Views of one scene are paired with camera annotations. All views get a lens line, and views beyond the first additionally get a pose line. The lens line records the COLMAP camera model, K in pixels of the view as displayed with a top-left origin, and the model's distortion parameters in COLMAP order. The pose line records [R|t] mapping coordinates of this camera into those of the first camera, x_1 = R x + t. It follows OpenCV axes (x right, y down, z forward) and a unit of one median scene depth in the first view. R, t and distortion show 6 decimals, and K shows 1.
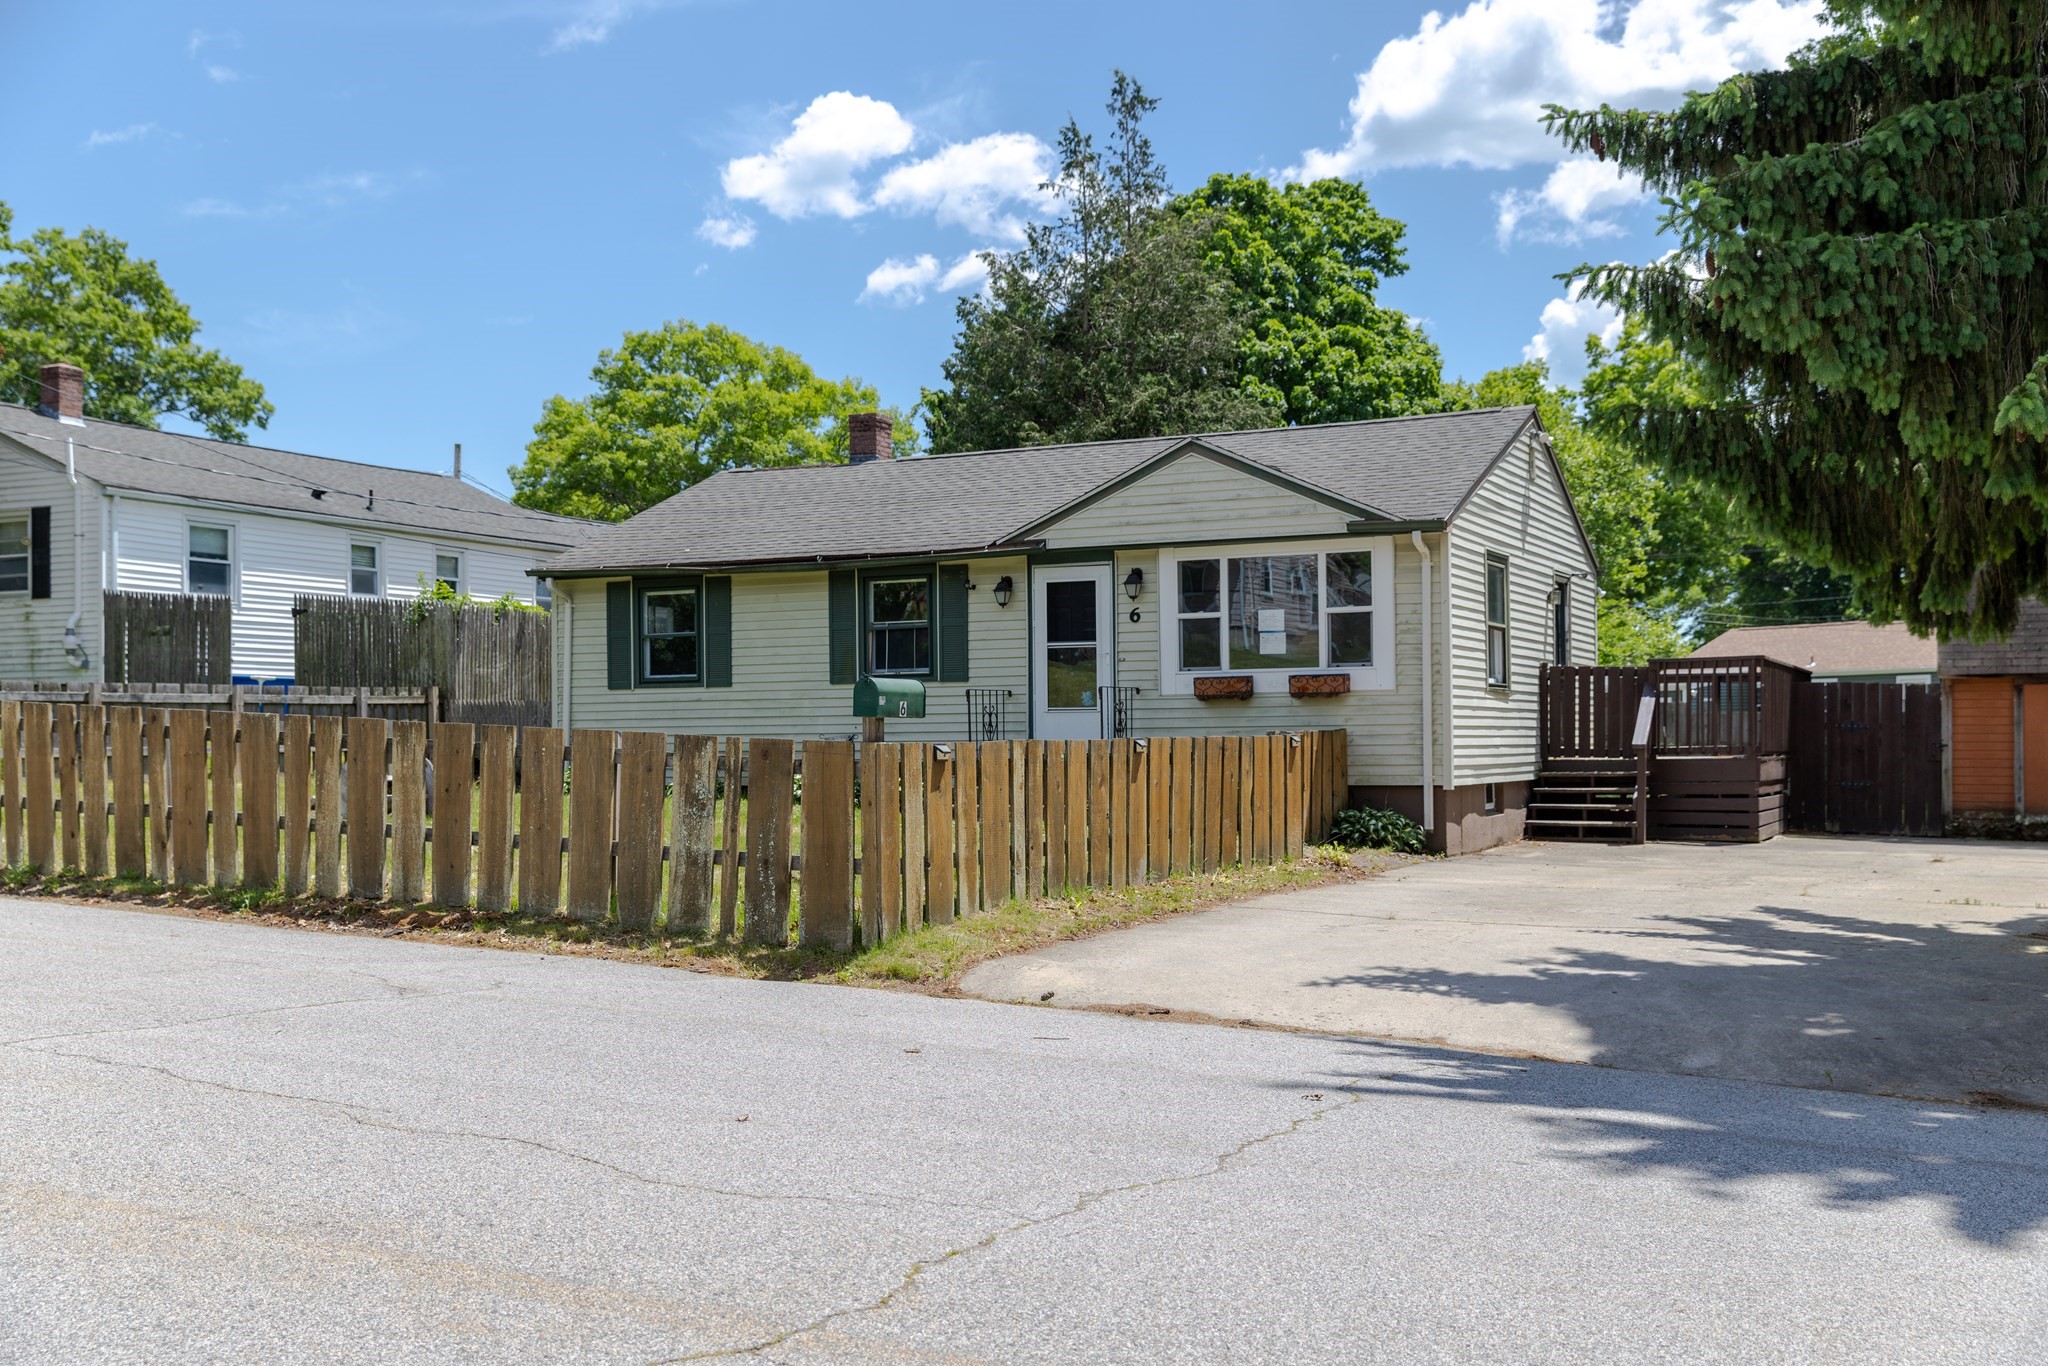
lens RADIAL K [[2047.0, 0, 1024.0], [0, 2047.0, 683.0], [0, 0, 1]] dist [0.010714, 0.015084]
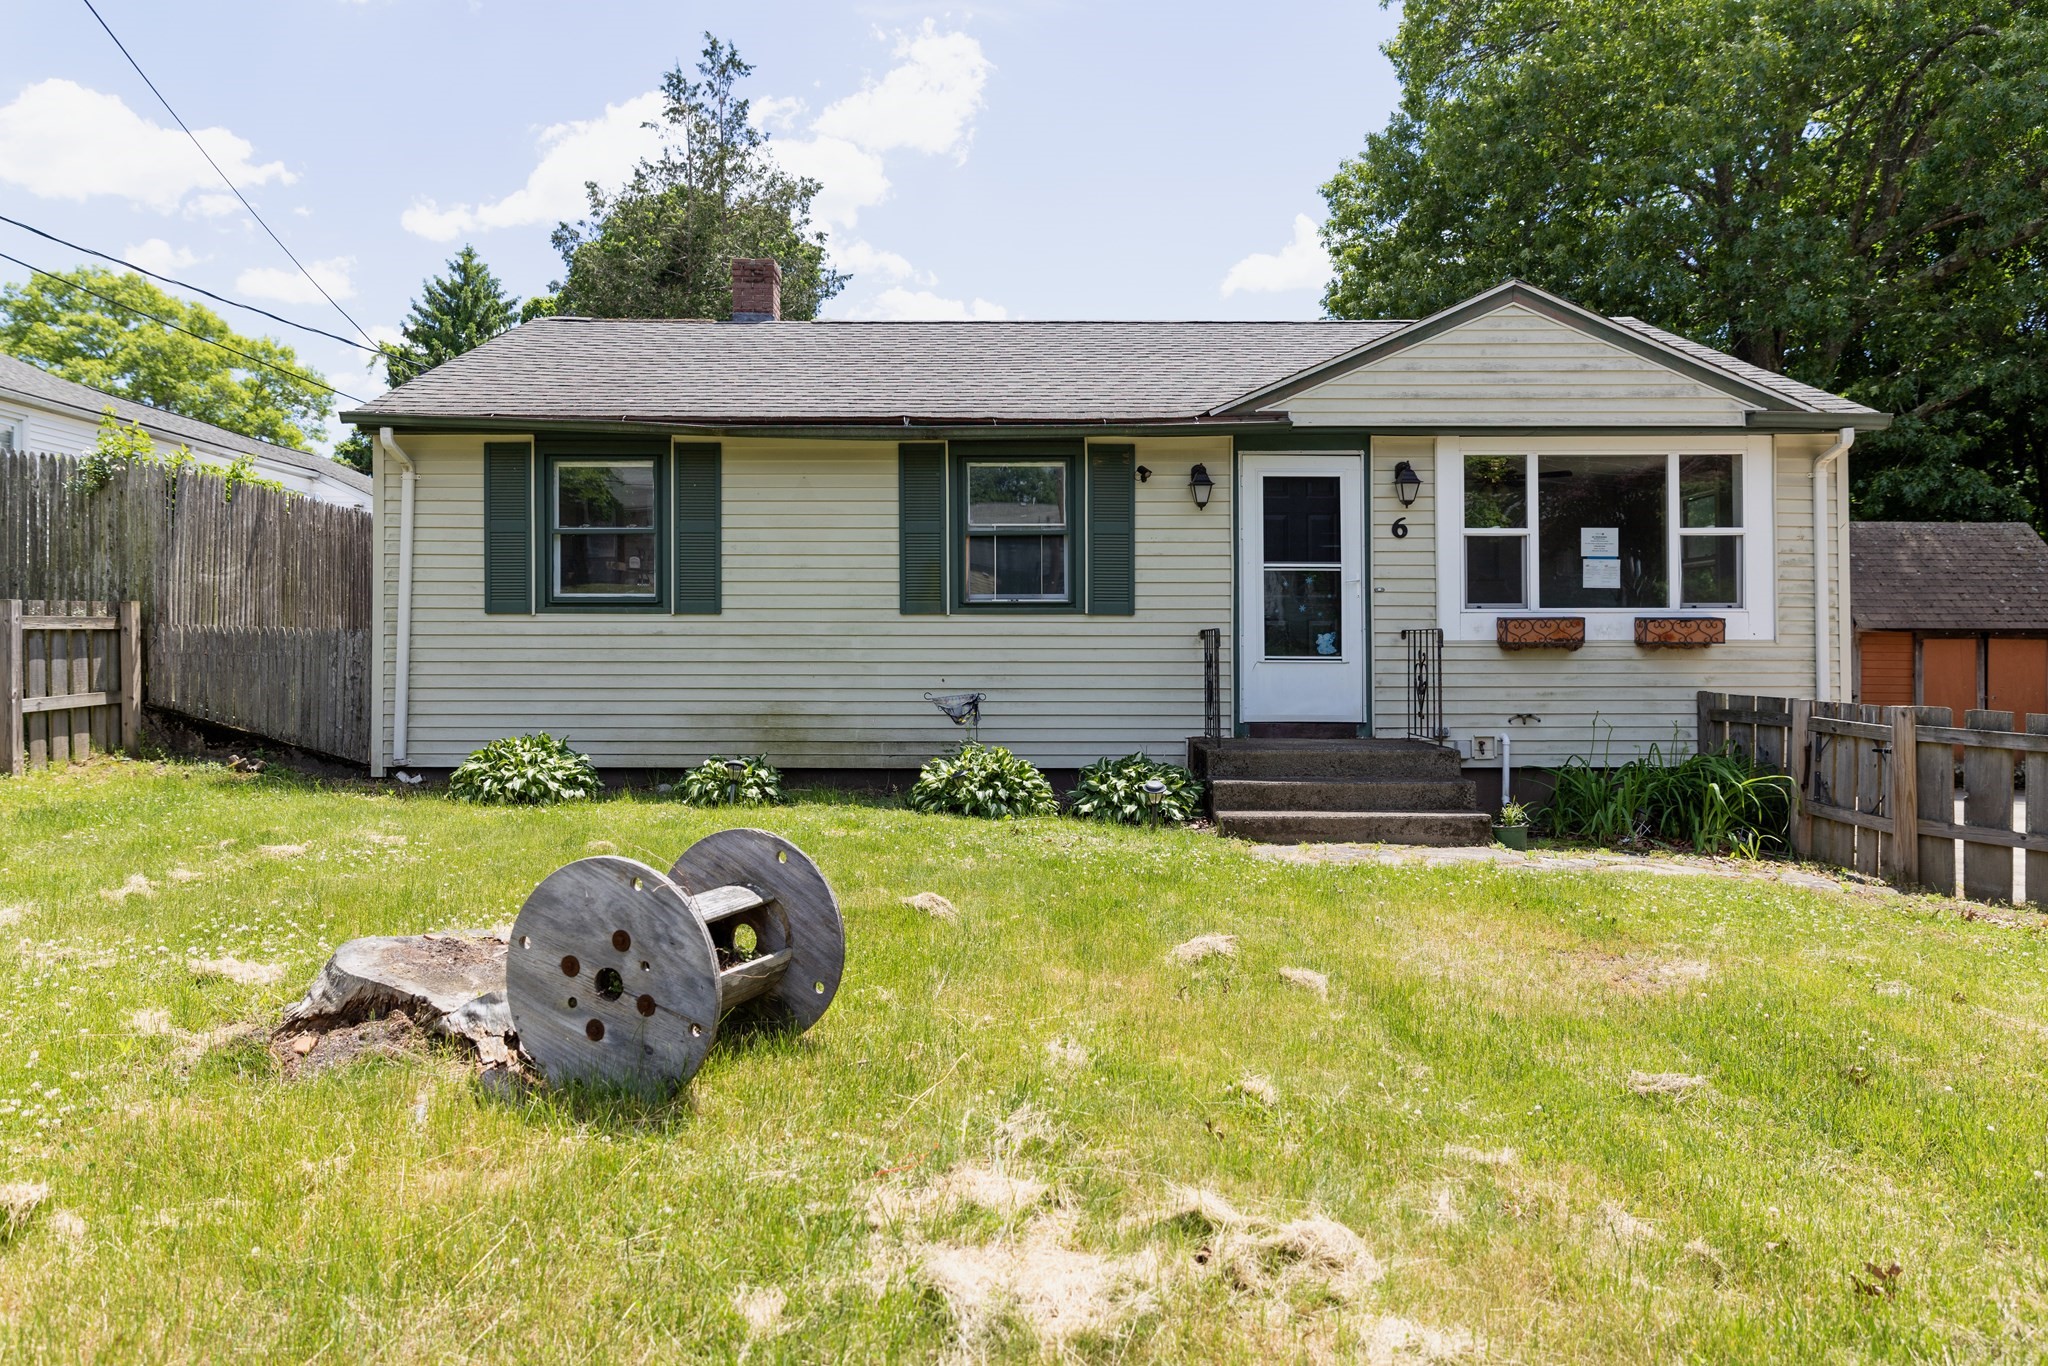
lens RADIAL K [[1399.8, 0, 1003.2], [0, 1399.8, 613.9], [0, 0, 1]] dist [0.008848, -0.000472]
pose [[0.900031, 0.021983, 0.435270, -0.269017], [-0.021906, 0.999747, -0.005197, 0.002155], [-0.435274, -0.004858, 0.900285, 0.594915]]
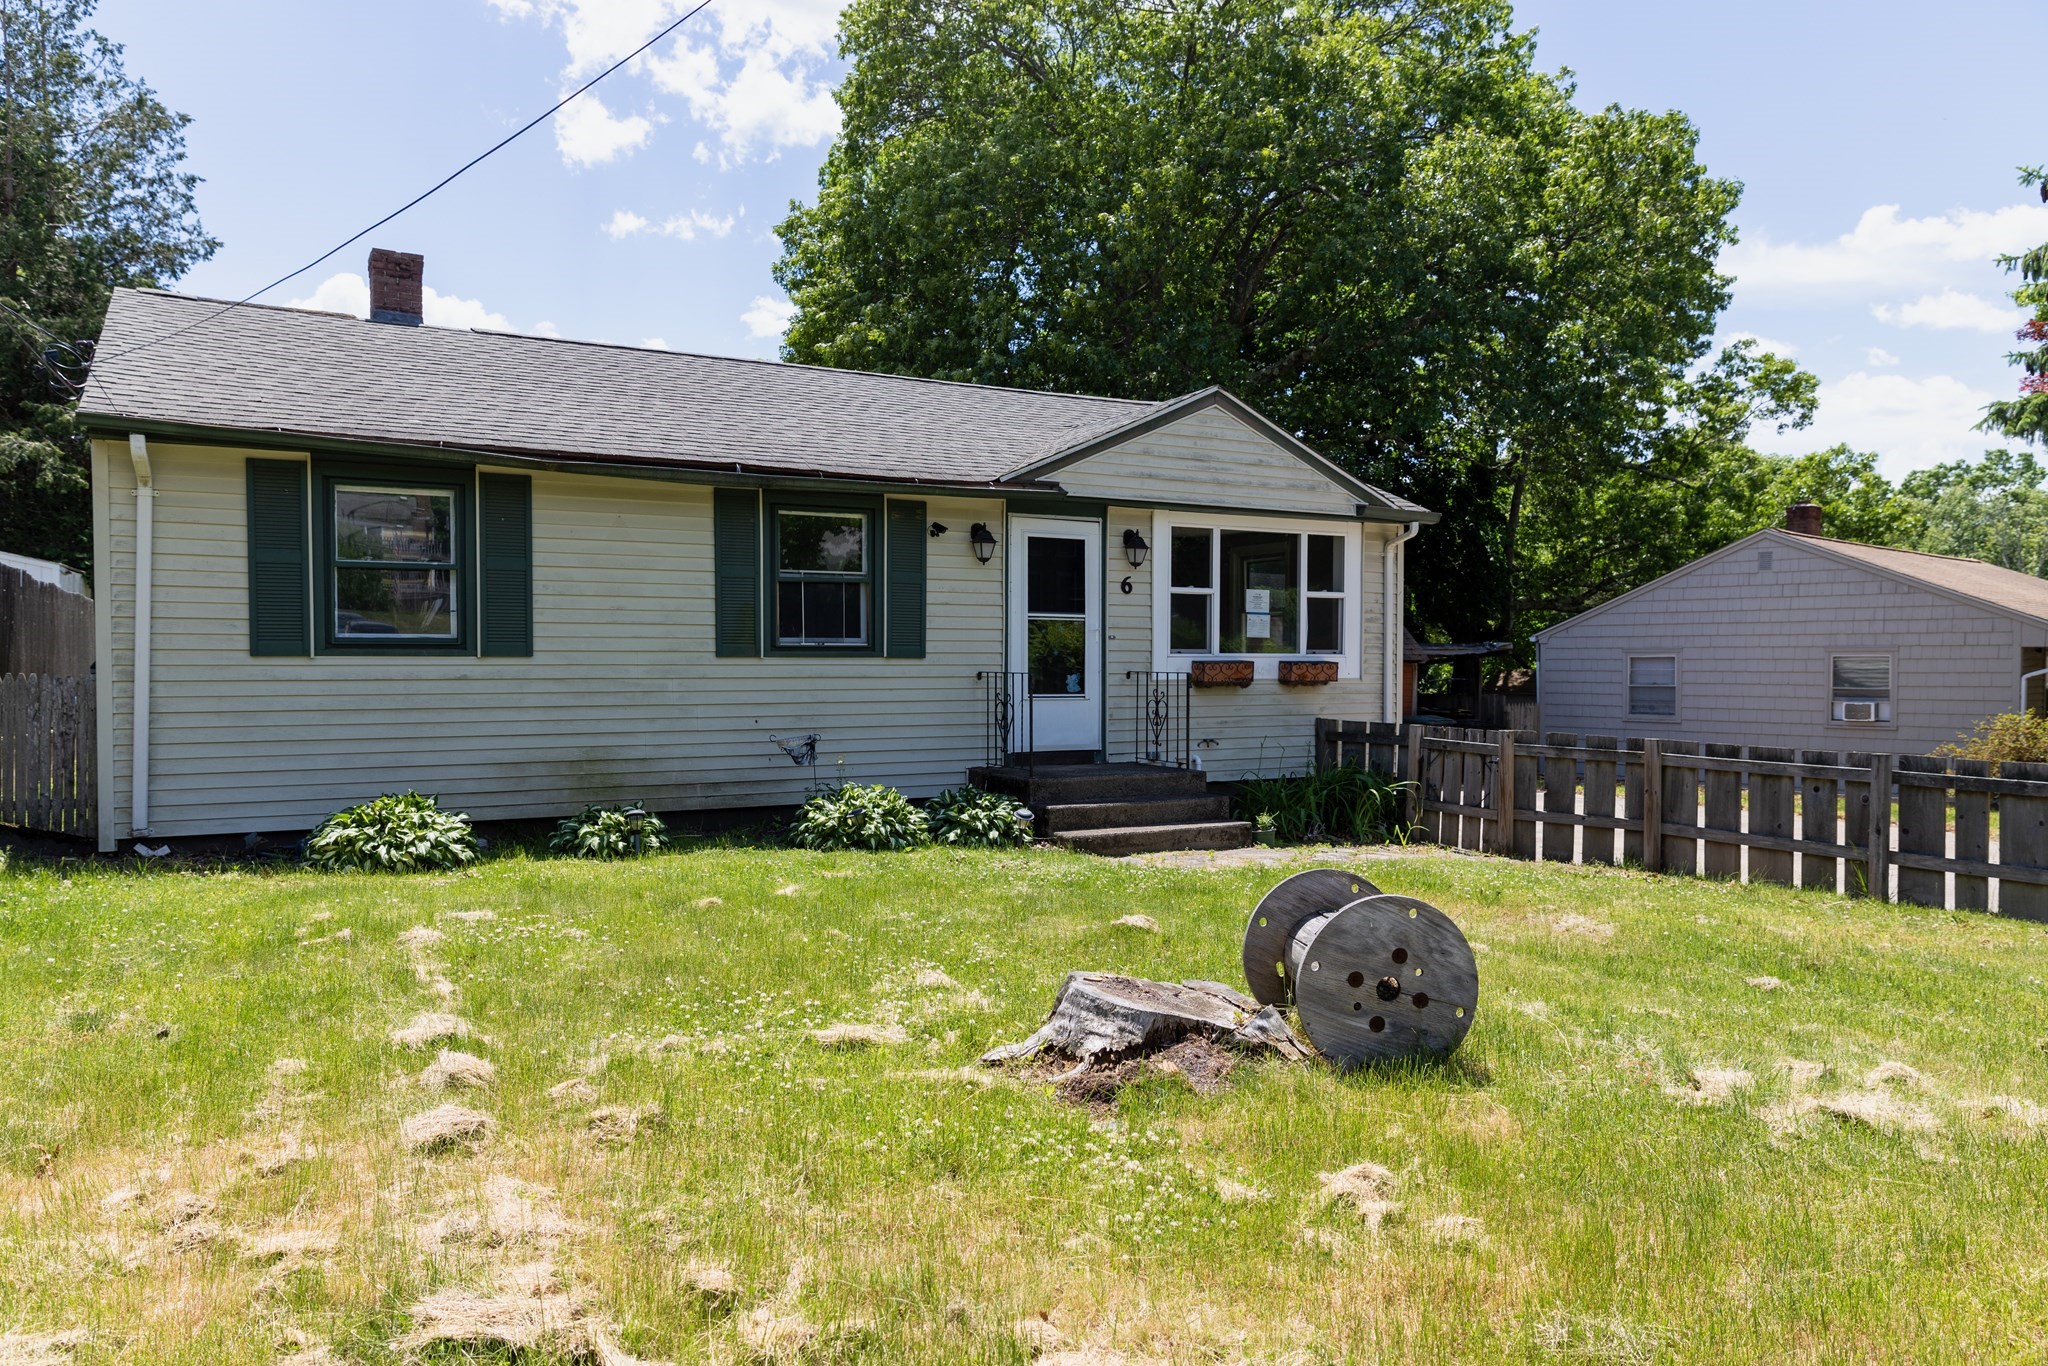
lens RADIAL K [[1414.9, 0, 1024.0], [0, 1414.9, 683.0], [0, 0, 1]] dist [-0.000810, -0.000375]
pose [[0.562093, -0.002735, 0.827070, -0.432987], [-0.030225, 0.999259, 0.023846, -0.005242], [-0.826522, -0.038402, 0.561594, 0.675482]]
